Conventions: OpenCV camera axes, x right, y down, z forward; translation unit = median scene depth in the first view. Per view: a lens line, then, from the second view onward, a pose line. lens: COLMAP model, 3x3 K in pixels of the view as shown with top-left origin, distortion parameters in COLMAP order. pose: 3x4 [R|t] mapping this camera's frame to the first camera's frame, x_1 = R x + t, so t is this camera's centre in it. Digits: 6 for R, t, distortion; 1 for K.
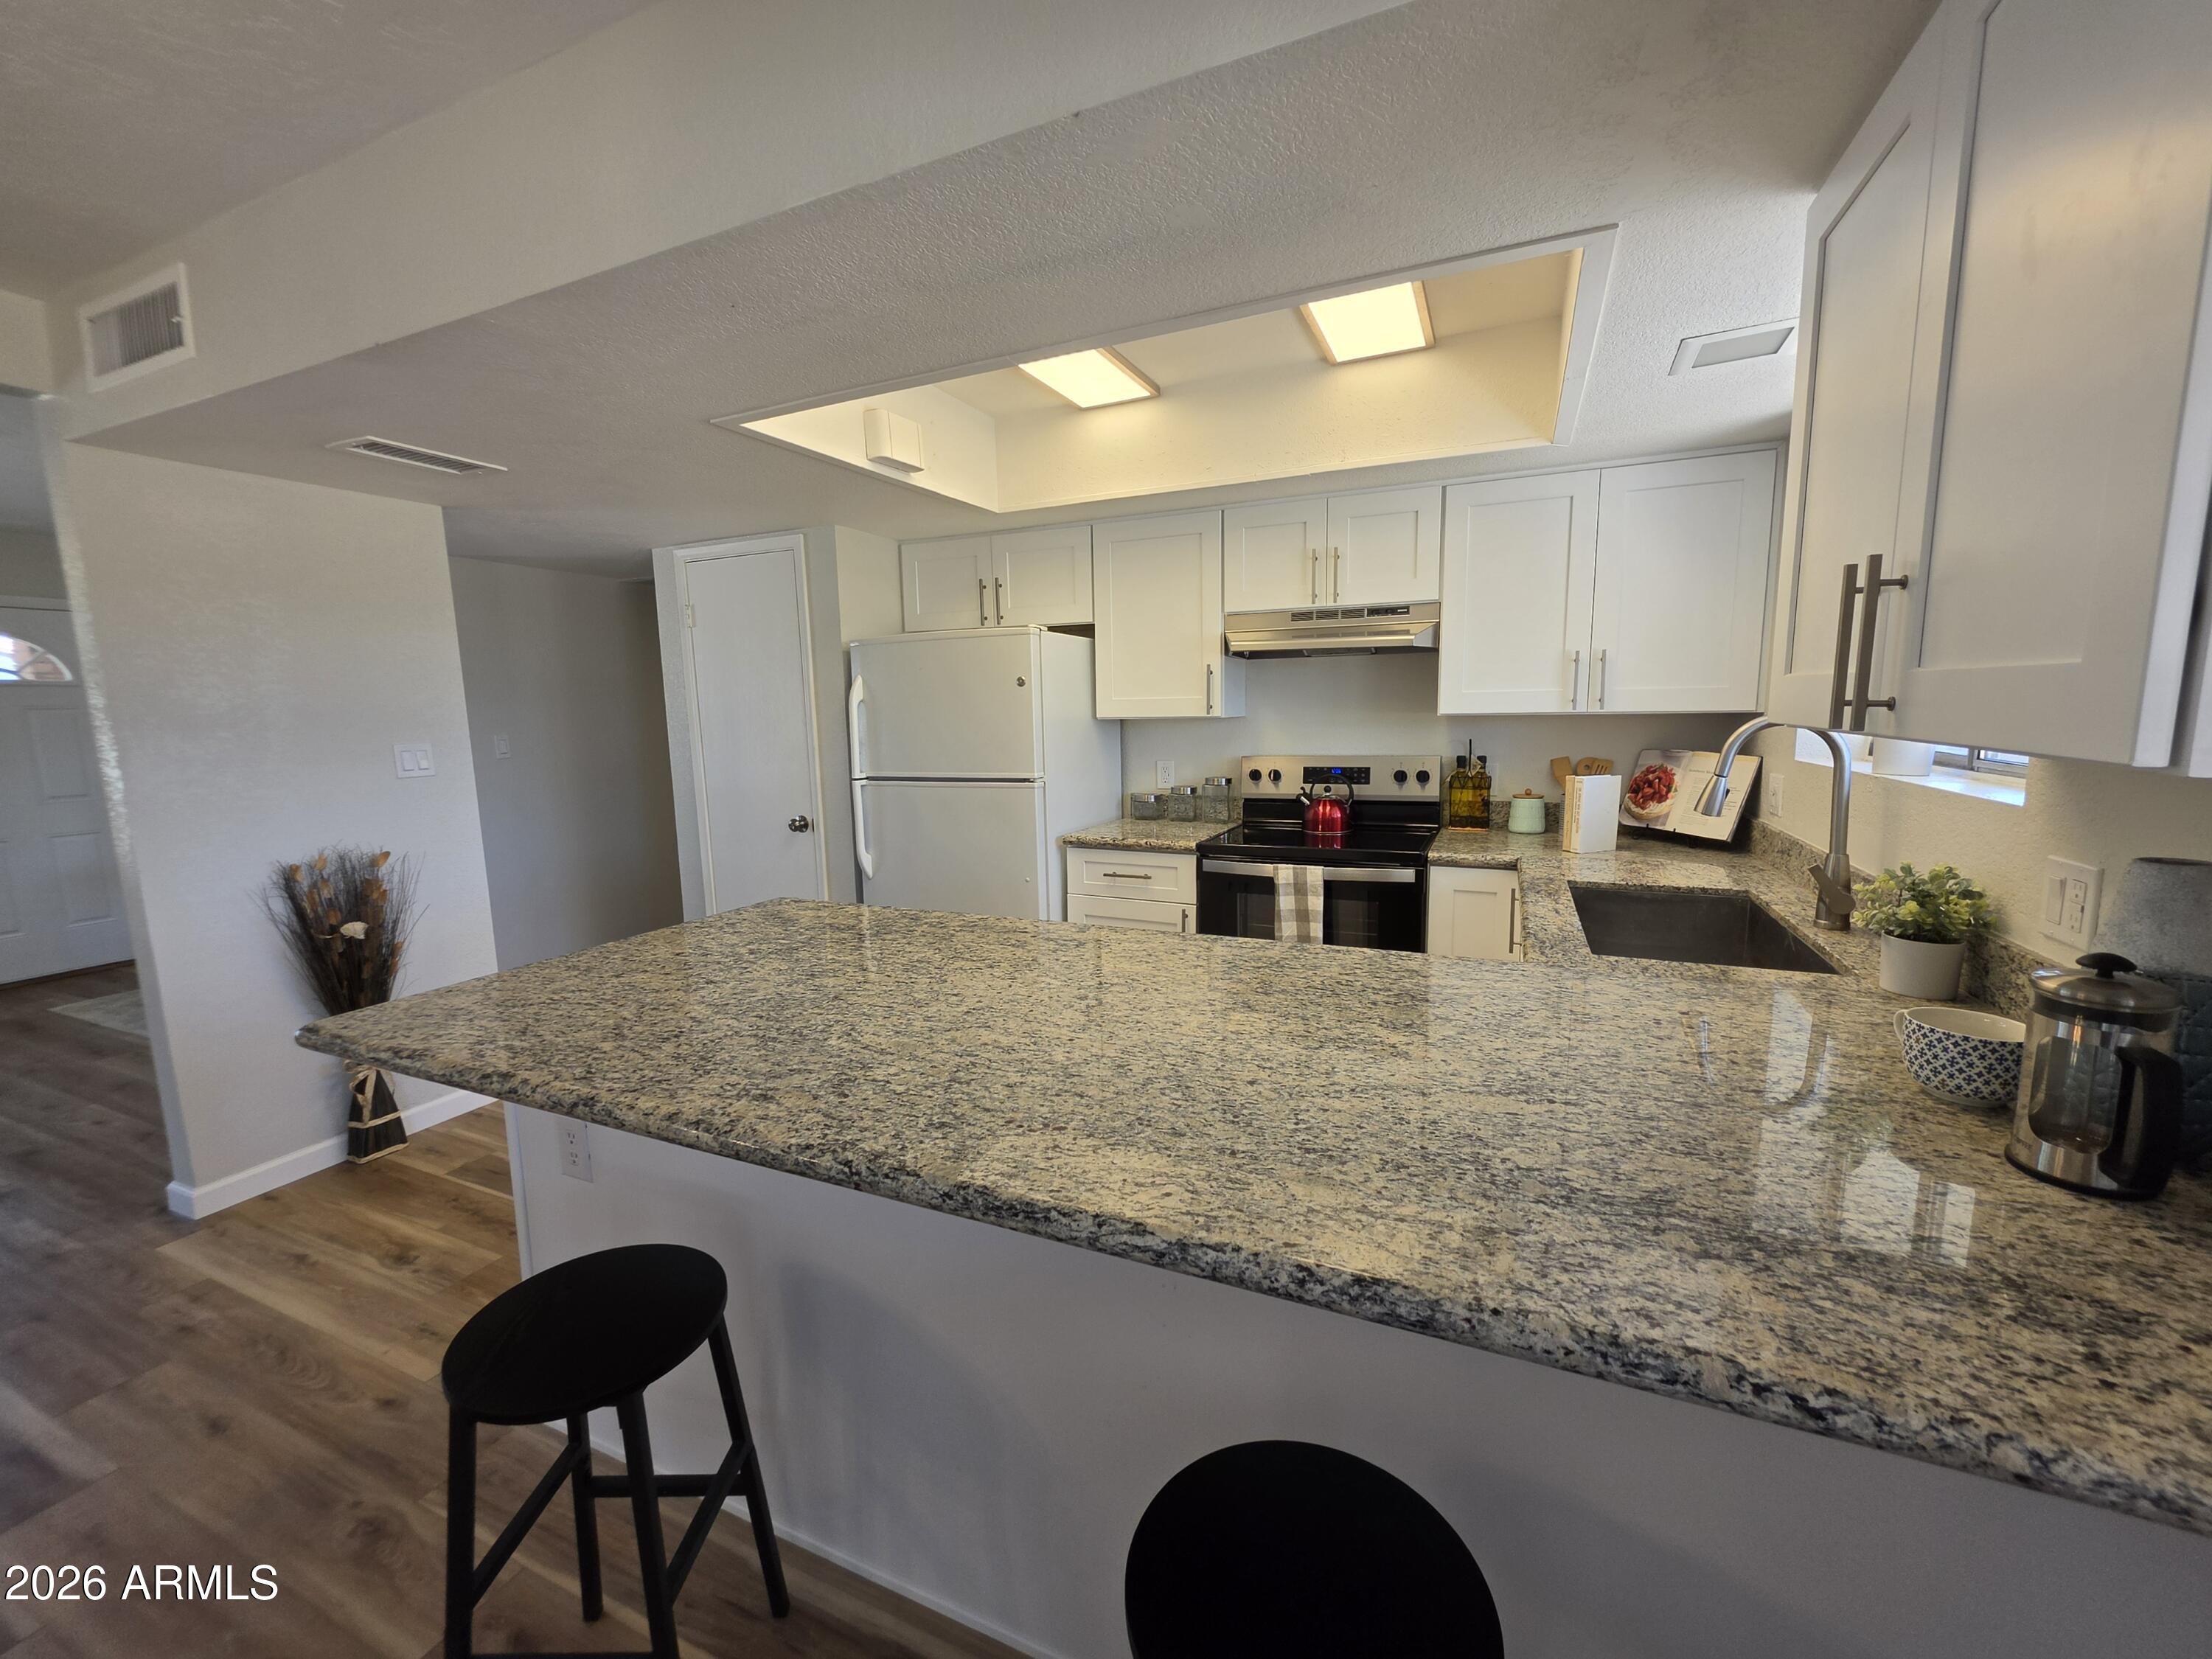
lens RADIAL K [[885.8, 0, 1105.8], [0, 885.8, 830.5], [0, 0, 1]] dist [-0.005666, 0.000602]
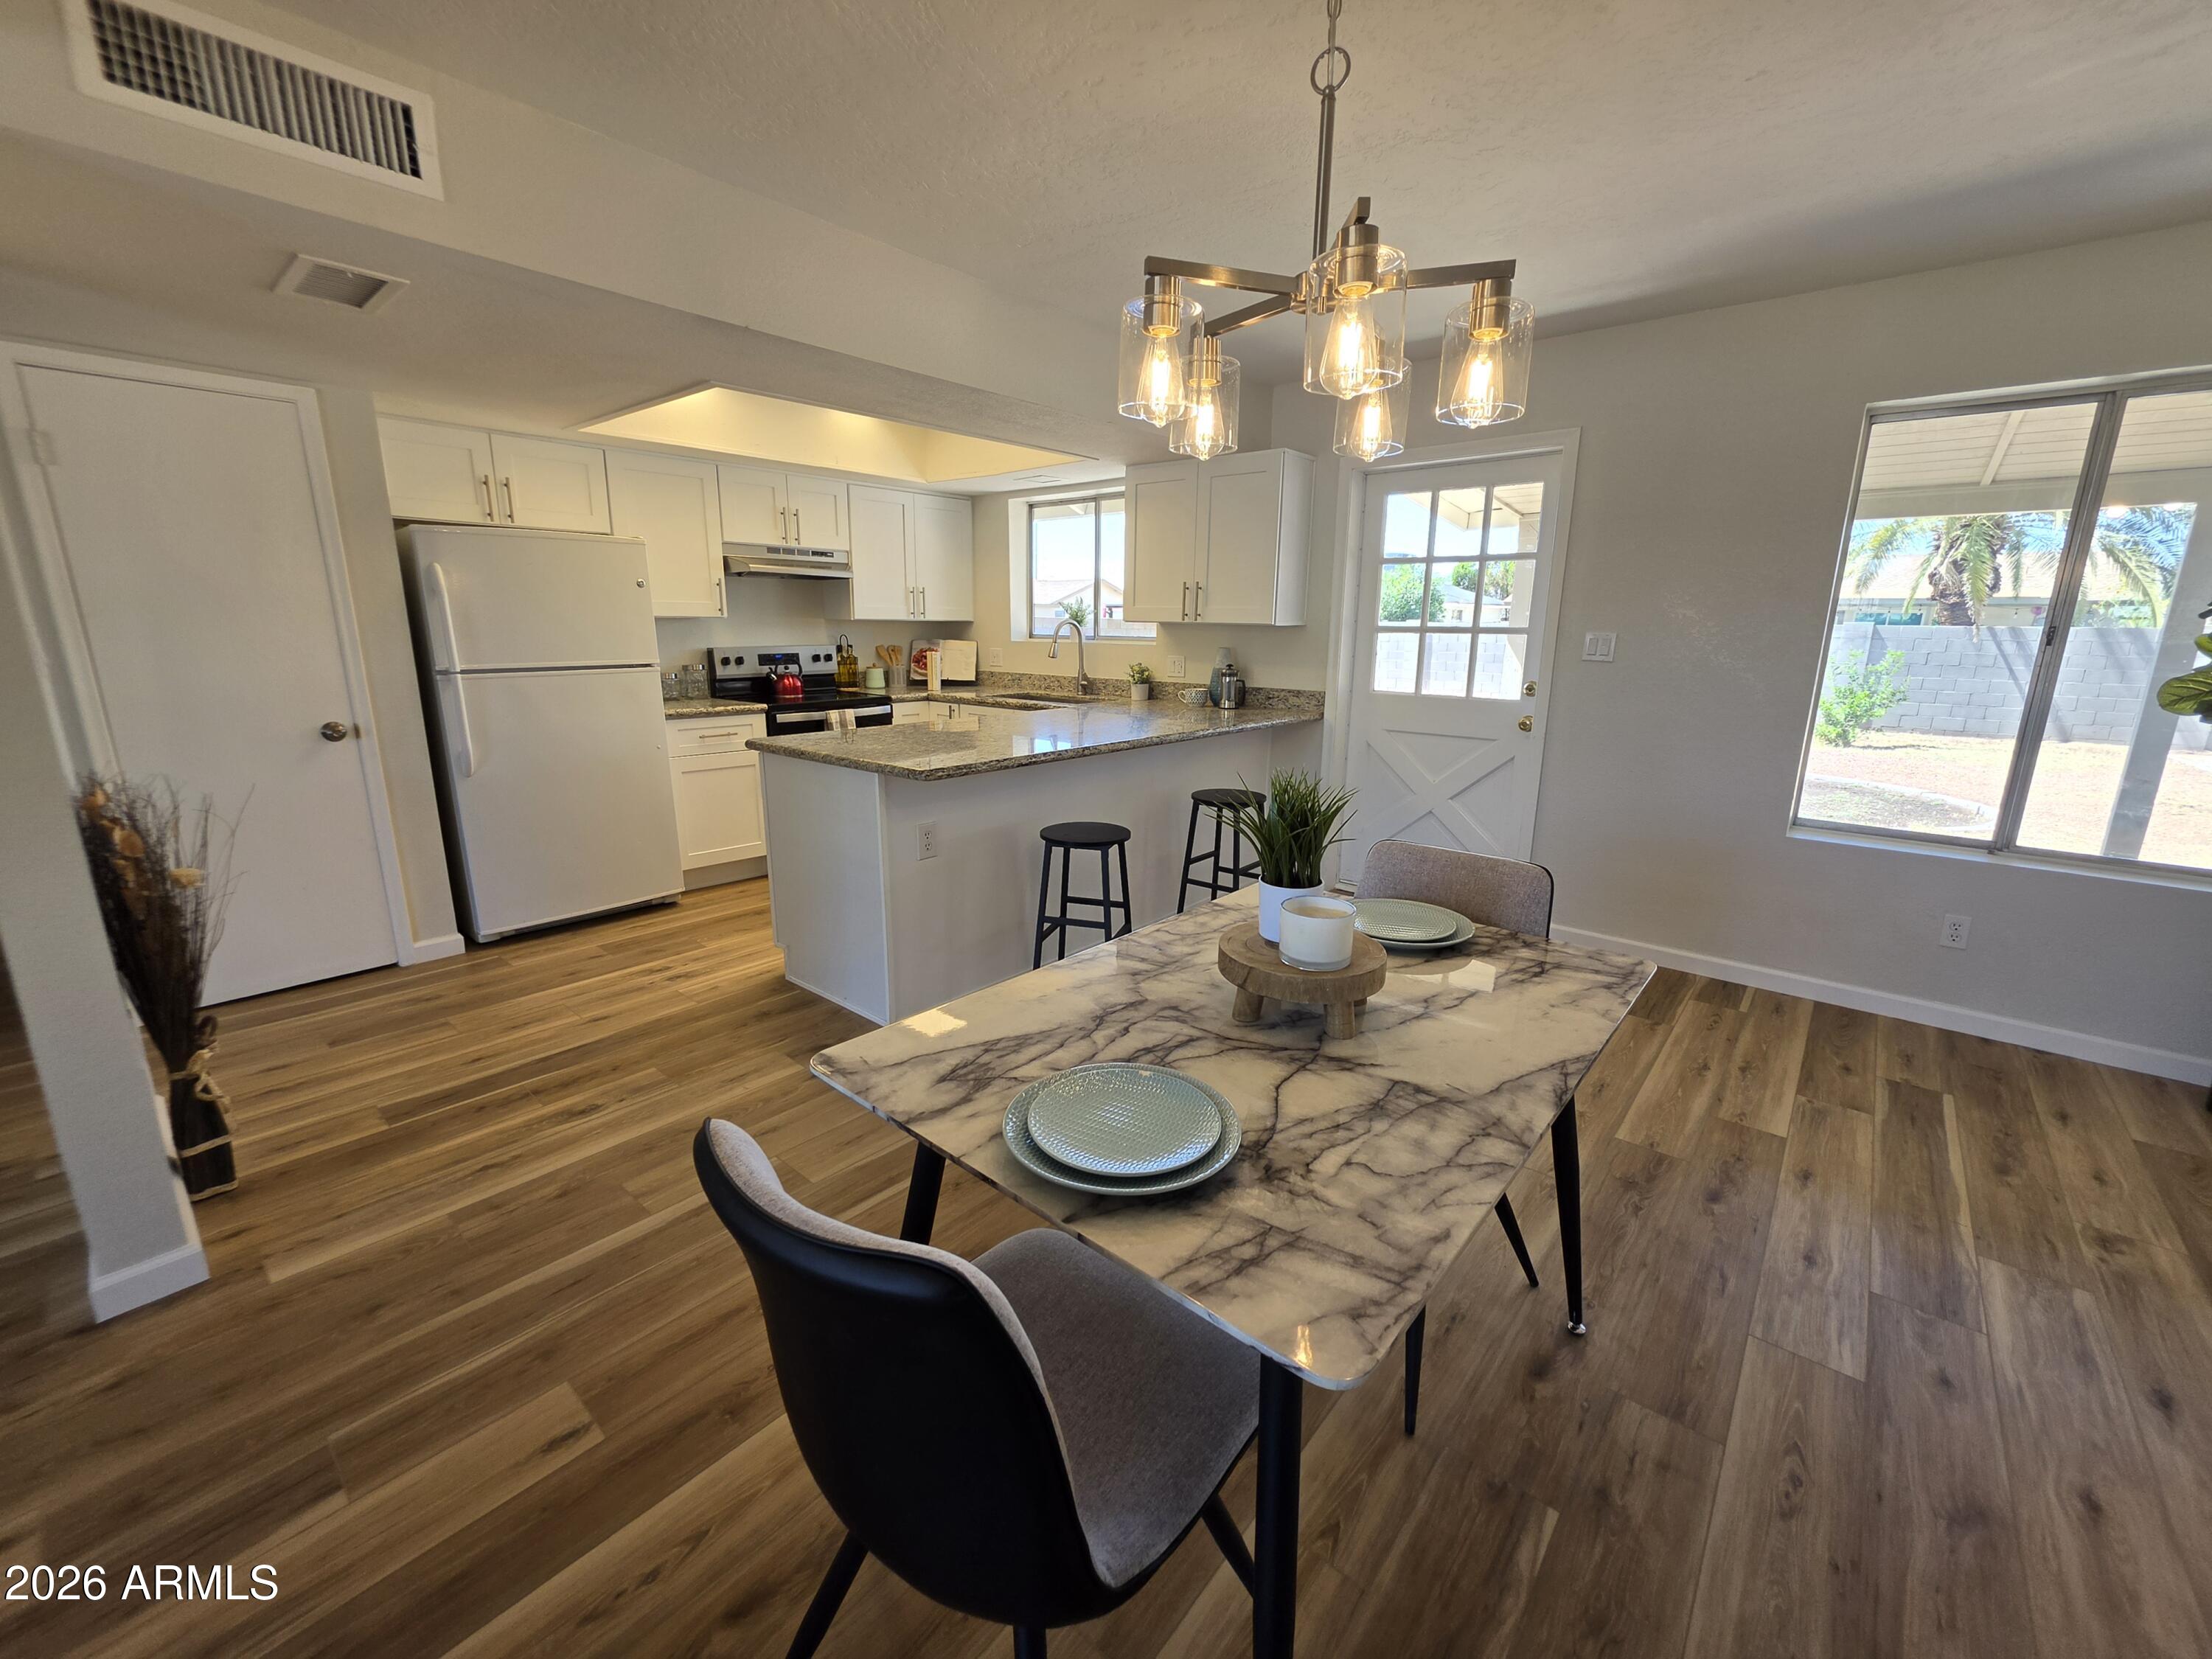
lens RADIAL K [[885.8, 0, 1110.2], [0, 885.8, 823.0], [0, 0, 1]] dist [-0.005666, 0.000602]
pose [[0.283562, -0.190465, 0.939849, -1.171226], [0.117573, 0.979588, 0.163045, 0.034792], [-0.951719, 0.064268, 0.300168, 0.039145]]
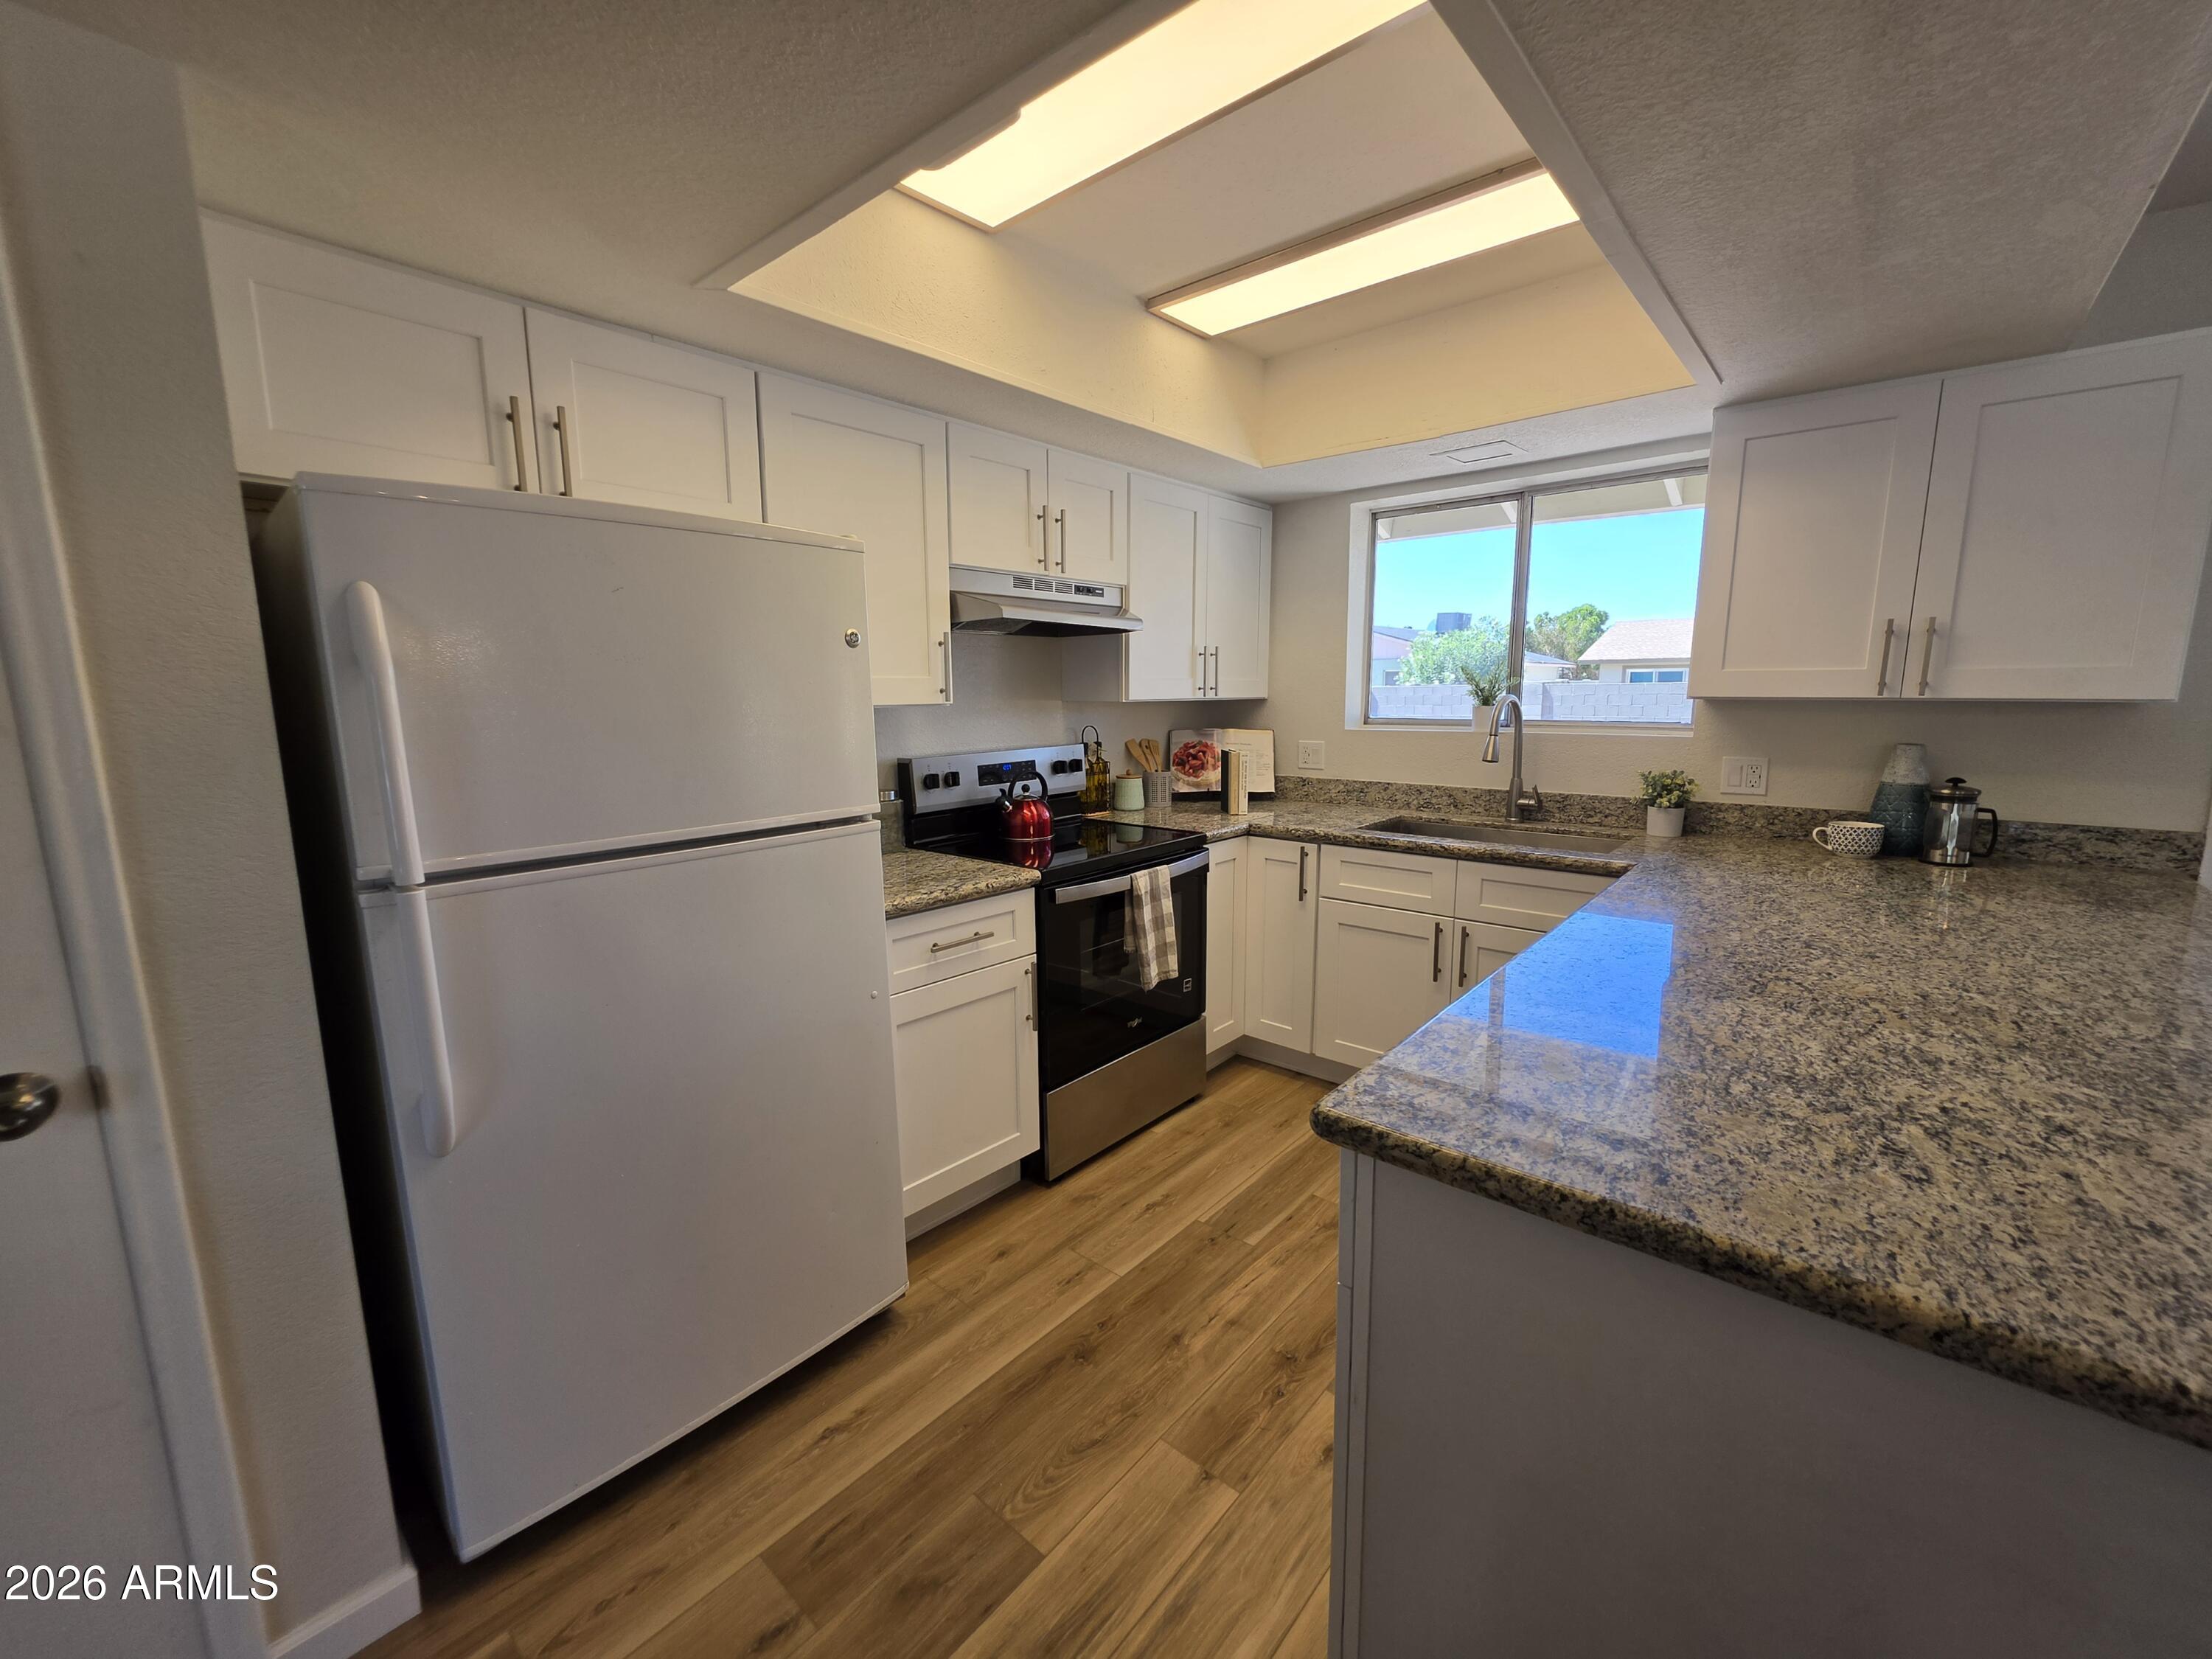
lens RADIAL K [[885.8, 0, 1111.6], [0, 885.8, 826.9], [0, 0, 1]] dist [-0.005666, 0.000602]
pose [[0.293476, -0.131198, 0.946921, -0.601571], [0.135871, 0.986206, 0.094531, -0.087547], [-0.946262, 0.100916, 0.307253, 0.724870]]
